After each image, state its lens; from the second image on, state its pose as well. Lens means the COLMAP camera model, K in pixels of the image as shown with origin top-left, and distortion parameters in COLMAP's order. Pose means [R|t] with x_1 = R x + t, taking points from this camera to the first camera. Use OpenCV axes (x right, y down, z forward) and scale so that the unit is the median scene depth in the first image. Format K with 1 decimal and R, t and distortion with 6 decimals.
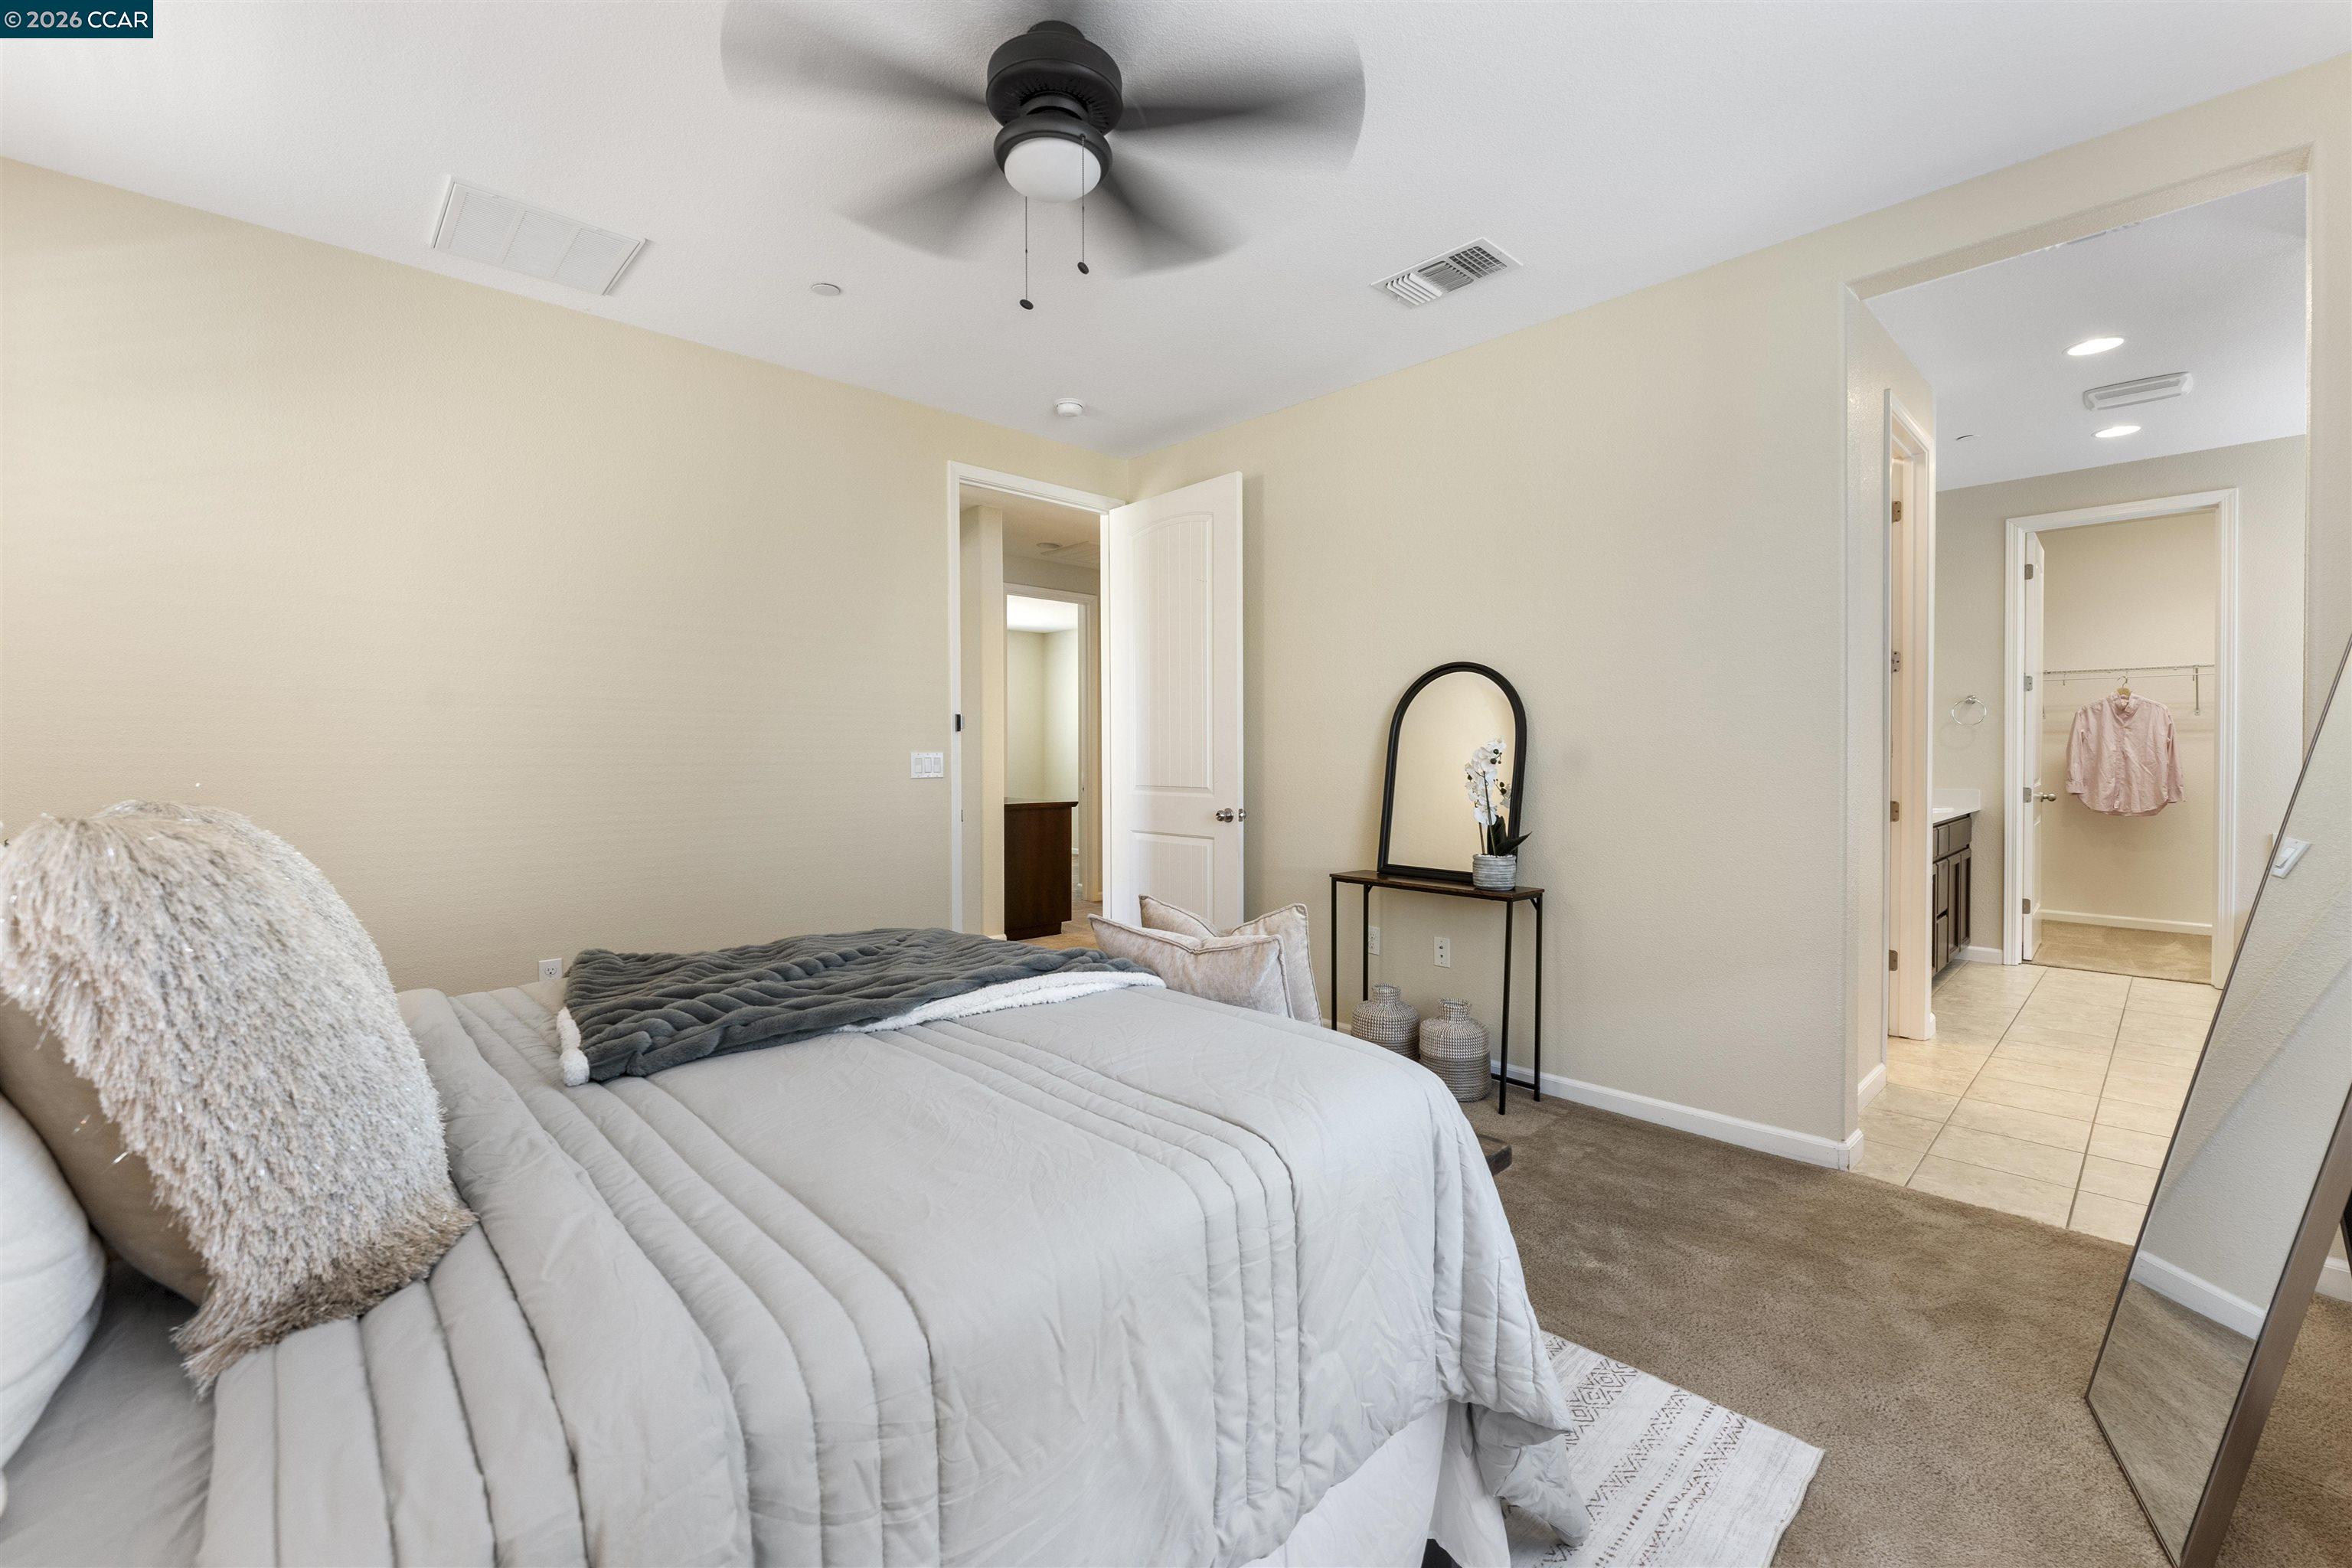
lens RADIAL K [[981.7, 0, 1161.2], [0, 981.7, 760.5], [0, 0, 1]] dist [-0.000423, -0.000029]
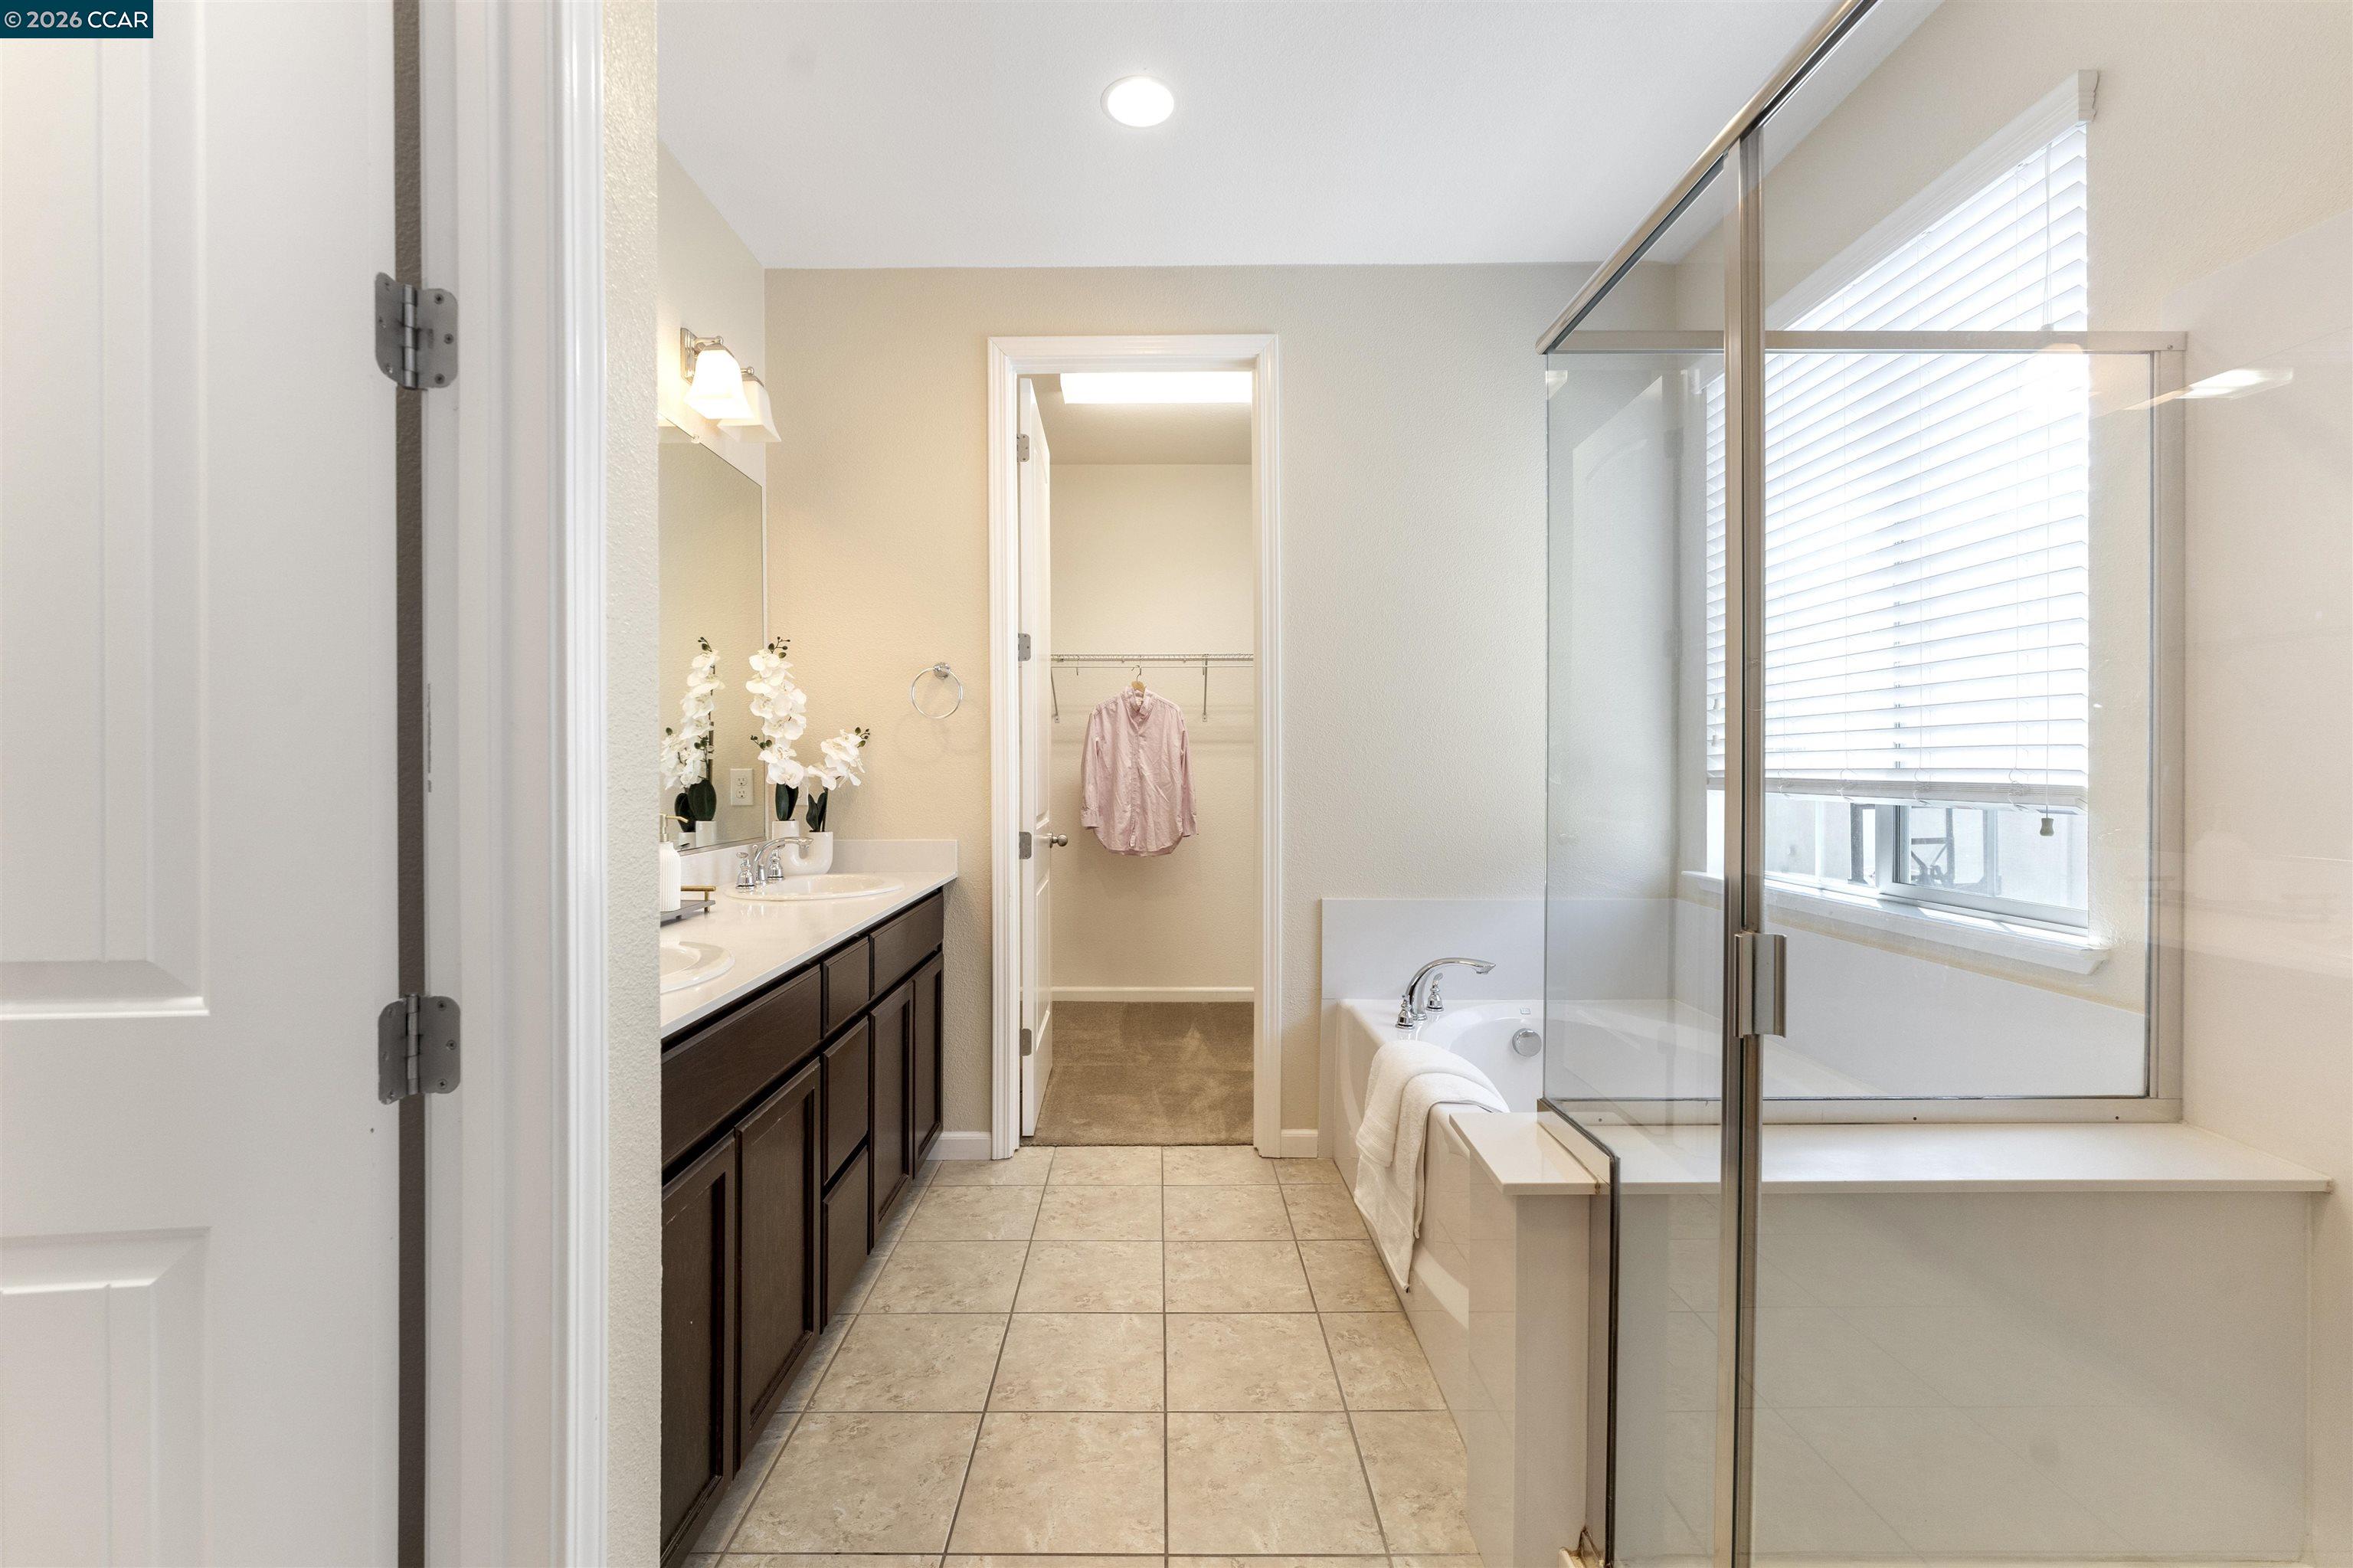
lens RADIAL K [[982.1, 0, 1171.1], [0, 982.1, 773.0], [0, 0, 1]] dist [-0.000423, -0.000029]
pose [[0.679280, -0.006610, 0.733850, 0.473433], [0.008995, 0.999959, 0.000681, -0.005947], [-0.733824, 0.006139, 0.679312, 0.499224]]
